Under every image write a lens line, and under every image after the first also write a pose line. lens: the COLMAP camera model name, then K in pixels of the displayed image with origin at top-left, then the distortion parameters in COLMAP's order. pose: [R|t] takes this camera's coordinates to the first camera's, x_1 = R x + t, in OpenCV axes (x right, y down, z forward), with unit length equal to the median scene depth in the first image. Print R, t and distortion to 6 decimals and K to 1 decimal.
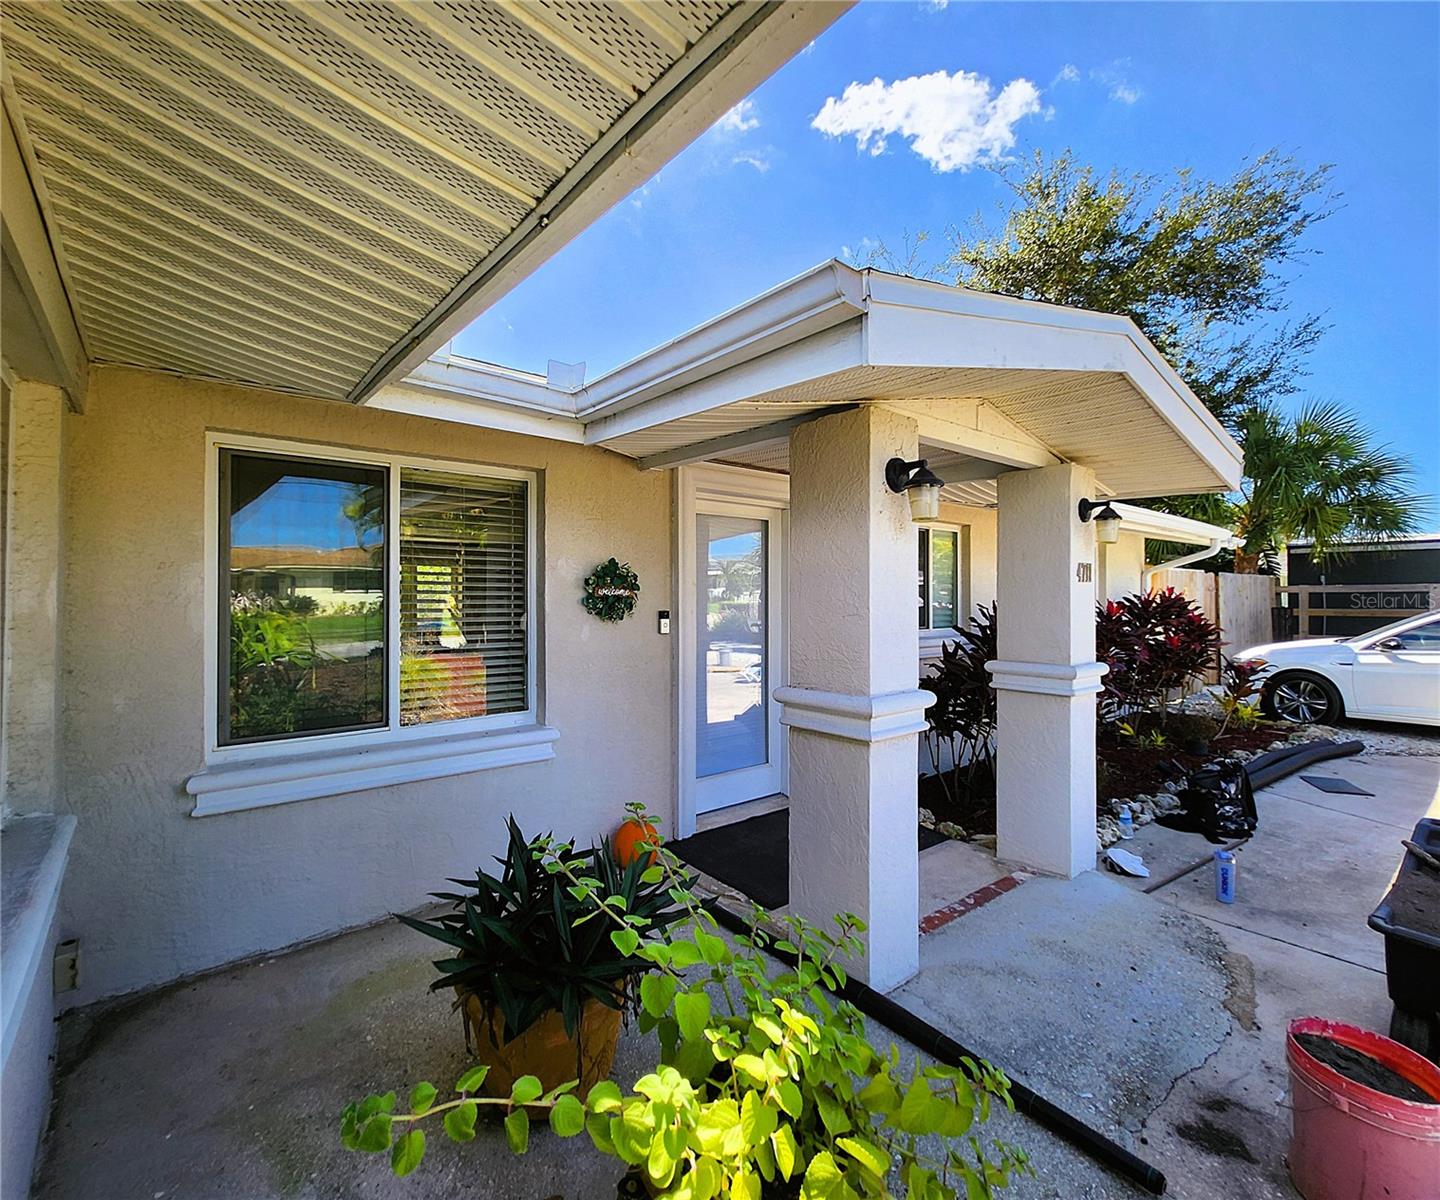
lens RADIAL K [[668.8, 0, 720.0], [0, 668.8, 600.0], [0, 0, 1]] dist [0.002507, 0.000153]
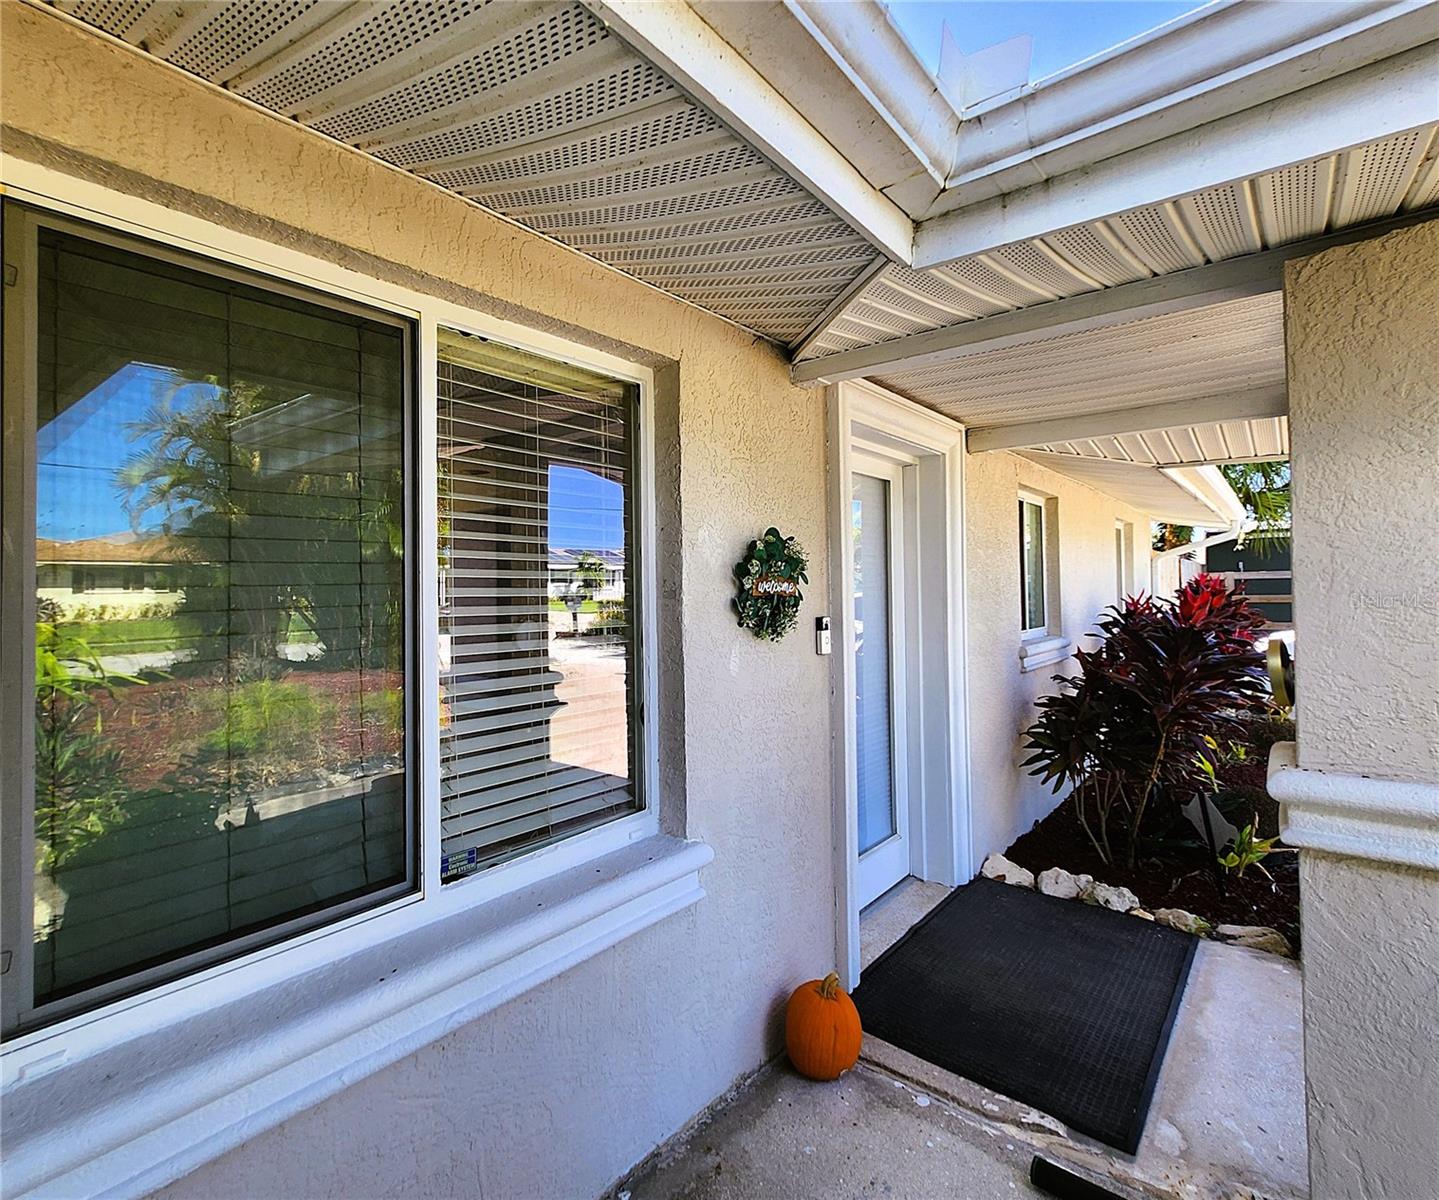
lens RADIAL K [[709.9, 0, 701.2], [0, 709.9, 582.2], [0, 0, 1]] dist [0.002737, 0.001003]
pose [[0.984900, -0.011739, 0.172723, -0.332686], [0.014650, 0.999771, -0.015588, -0.007769], [-0.172501, 0.017883, 0.984847, 0.419582]]
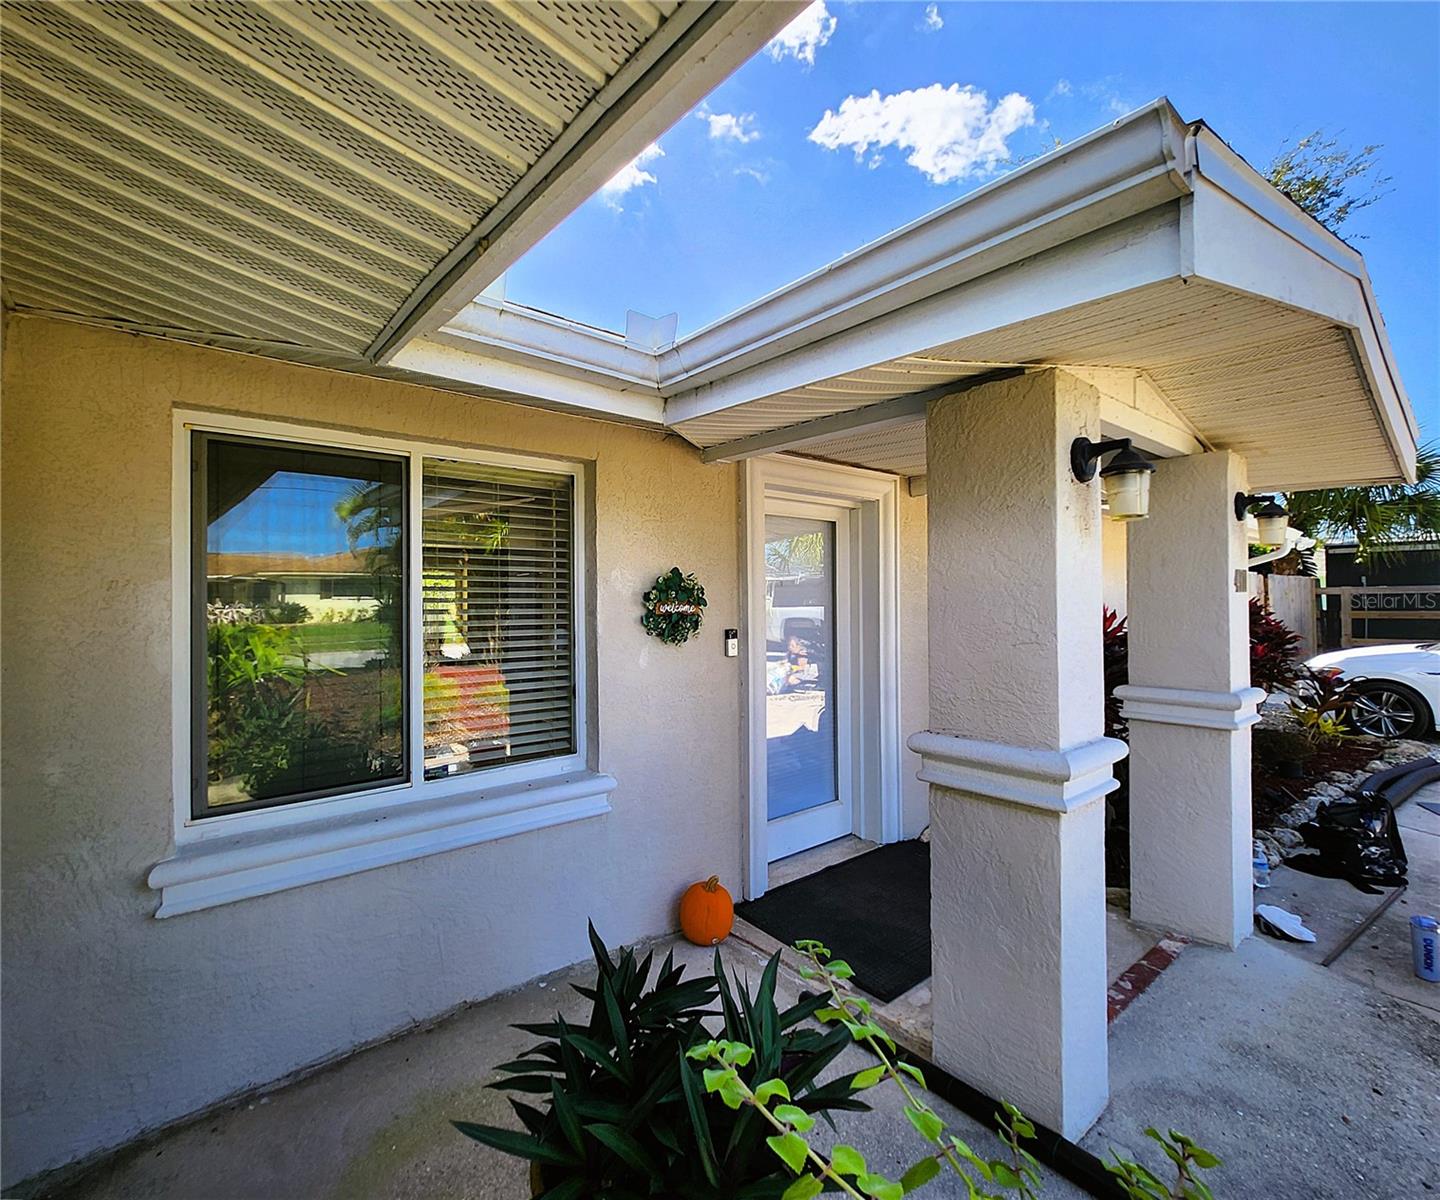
lens RADIAL K [[676.2, 0, 728.9], [0, 676.2, 602.1], [0, 0, 1]] dist [0.001771, 0.001047]
pose [[0.999880, -0.007849, 0.013363, -0.107535], [0.007883, 0.999966, -0.002526, -0.017456], [-0.013343, 0.002631, 0.999908, 0.162212]]
